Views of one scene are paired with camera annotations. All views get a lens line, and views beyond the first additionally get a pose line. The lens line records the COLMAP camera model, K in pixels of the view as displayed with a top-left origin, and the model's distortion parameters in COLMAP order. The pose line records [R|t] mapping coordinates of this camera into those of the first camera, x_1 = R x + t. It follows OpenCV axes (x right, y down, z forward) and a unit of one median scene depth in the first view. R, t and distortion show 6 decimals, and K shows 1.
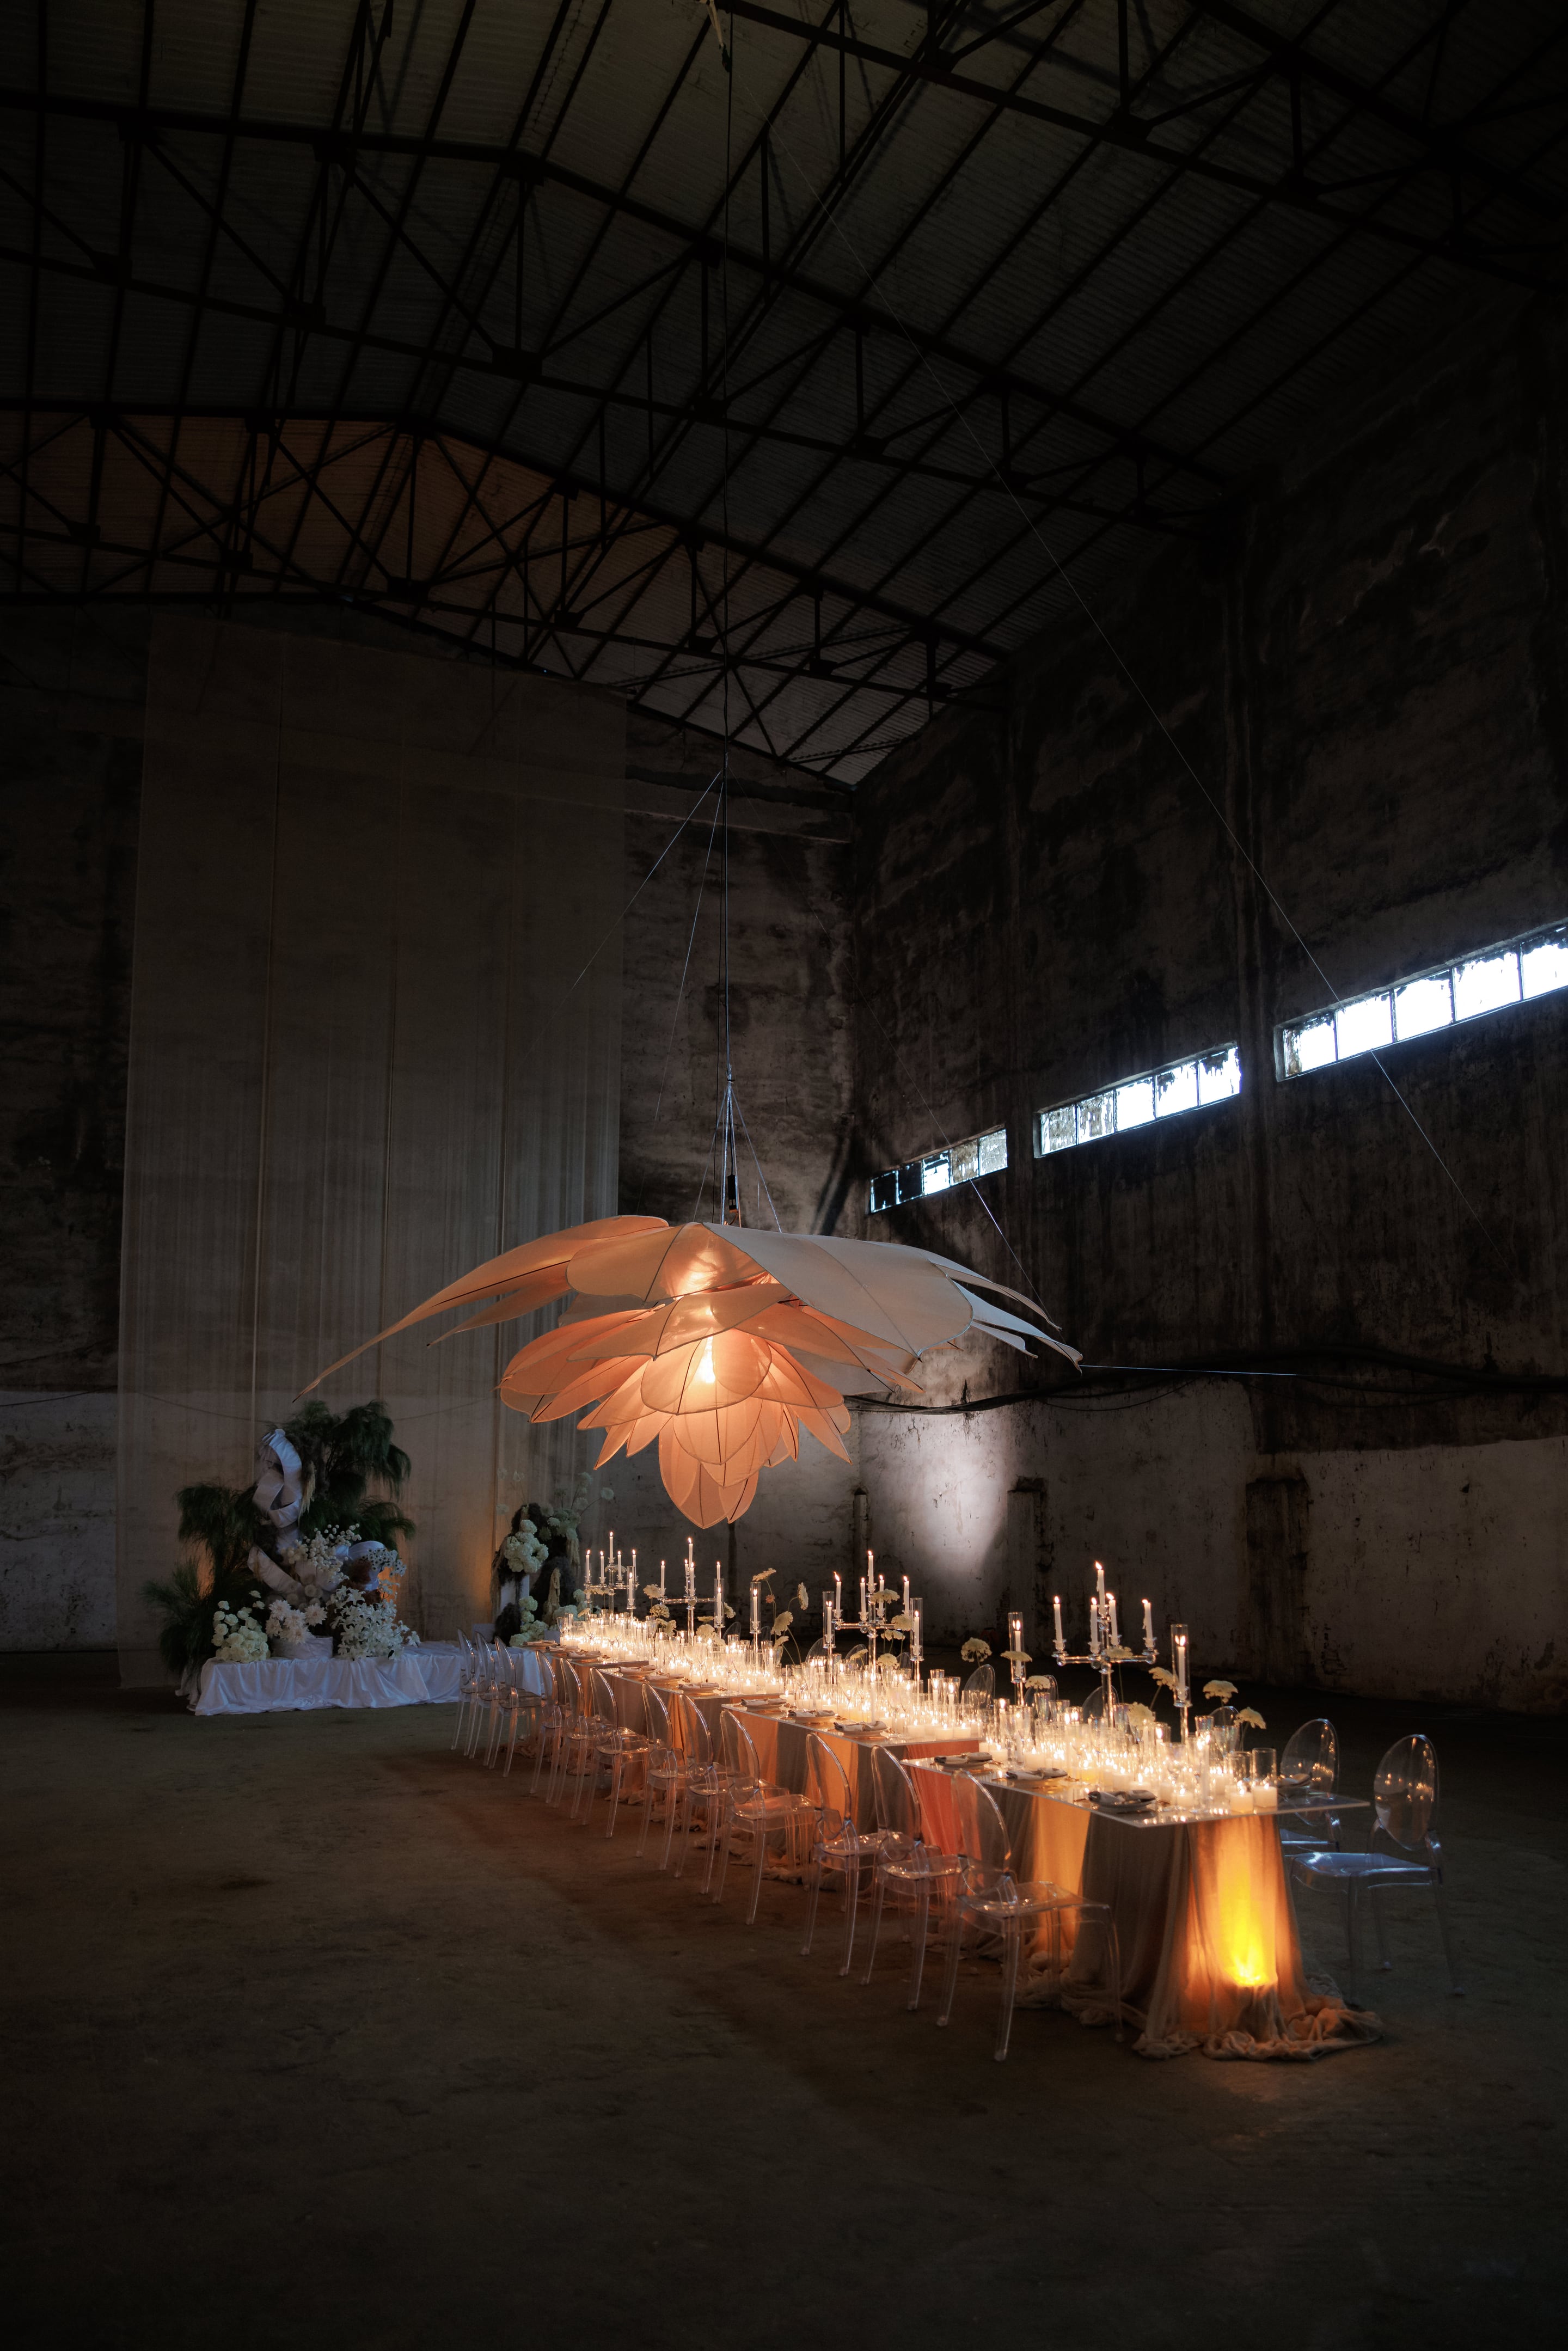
lens RADIAL K [[1782.7, 0, 784.0], [0, 1782.7, 1175.5], [0, 0, 1]] dist [-0.088476, 0.080800]
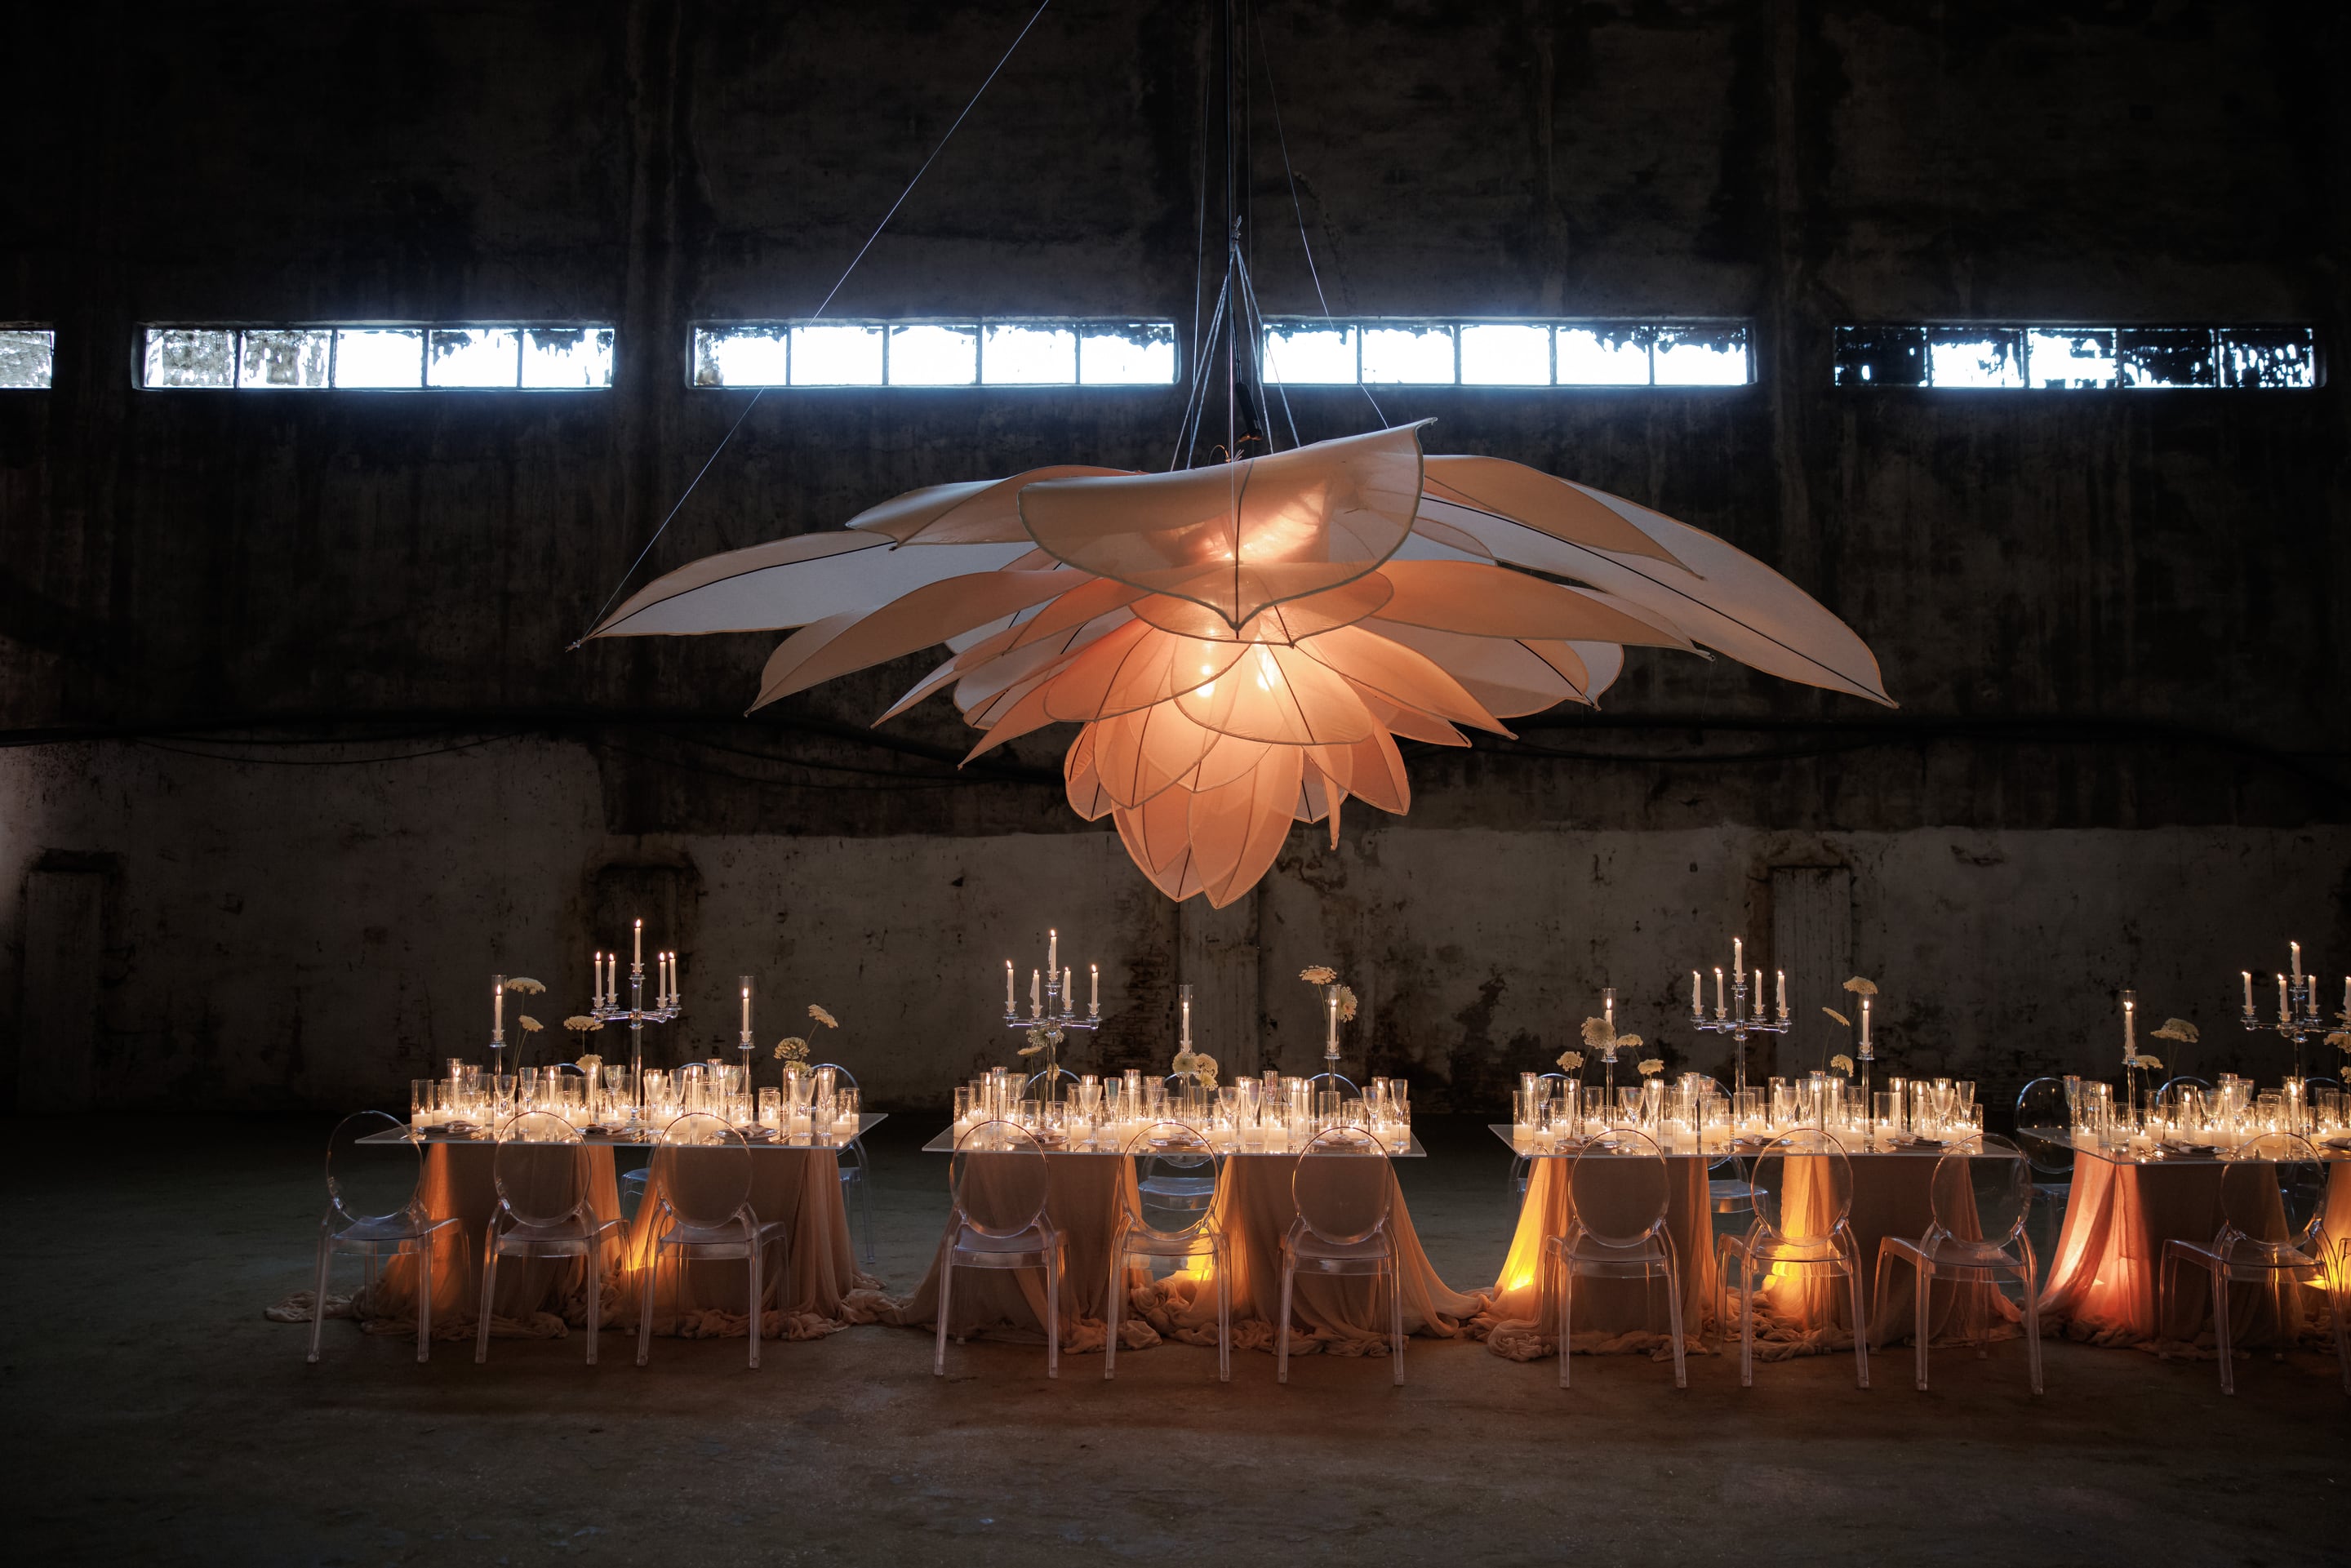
lens RADIAL K [[1782.7, 0, 1175.5], [0, 1782.7, 784.0], [0, 0, 1]] dist [-0.088476, 0.080800]
pose [[0.427672, 0.071227, 0.901123, -0.351357], [-0.168708, 0.985664, 0.002159, 0.088749], [-0.888051, -0.152950, 0.433557, 0.418236]]
